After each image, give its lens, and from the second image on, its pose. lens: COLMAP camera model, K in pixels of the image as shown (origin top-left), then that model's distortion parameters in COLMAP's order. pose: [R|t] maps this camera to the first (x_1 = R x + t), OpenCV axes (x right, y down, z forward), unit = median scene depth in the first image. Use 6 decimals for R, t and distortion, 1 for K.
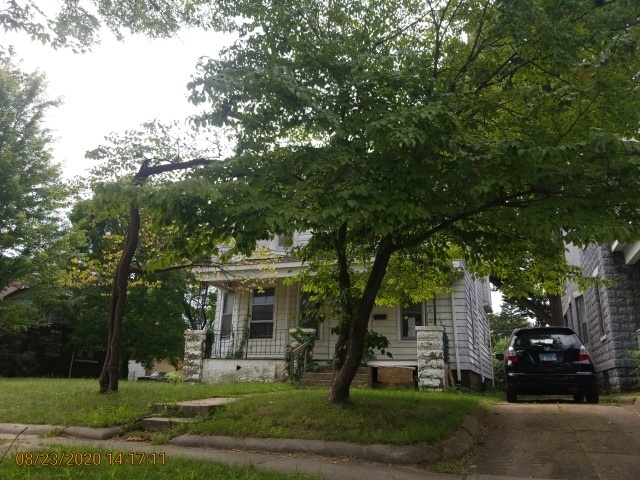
lens RADIAL K [[581.5, 0, 322.3], [0, 581.5, 244.5], [0, 0, 1]] dist [0.089628, -0.170888]
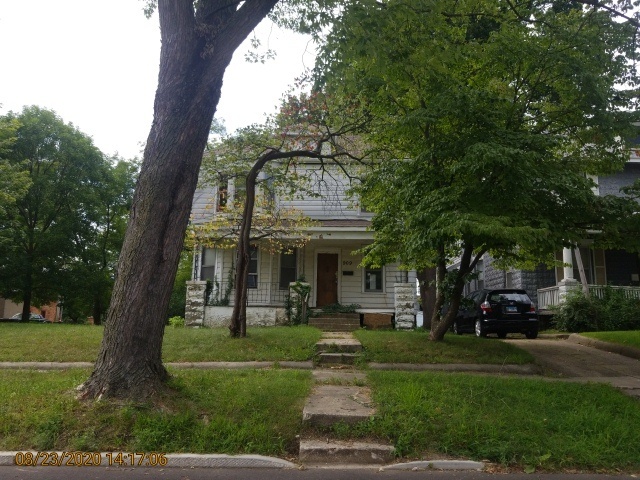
lens RADIAL K [[581.5, 0, 322.3], [0, 581.5, 244.5], [0, 0, 1]] dist [0.089628, -0.170888]
pose [[0.926516, 0.042912, 0.373801, -0.446518], [-0.081096, 0.992900, 0.087023, -0.043279], [-0.367413, -0.110942, 0.923417, -0.129391]]
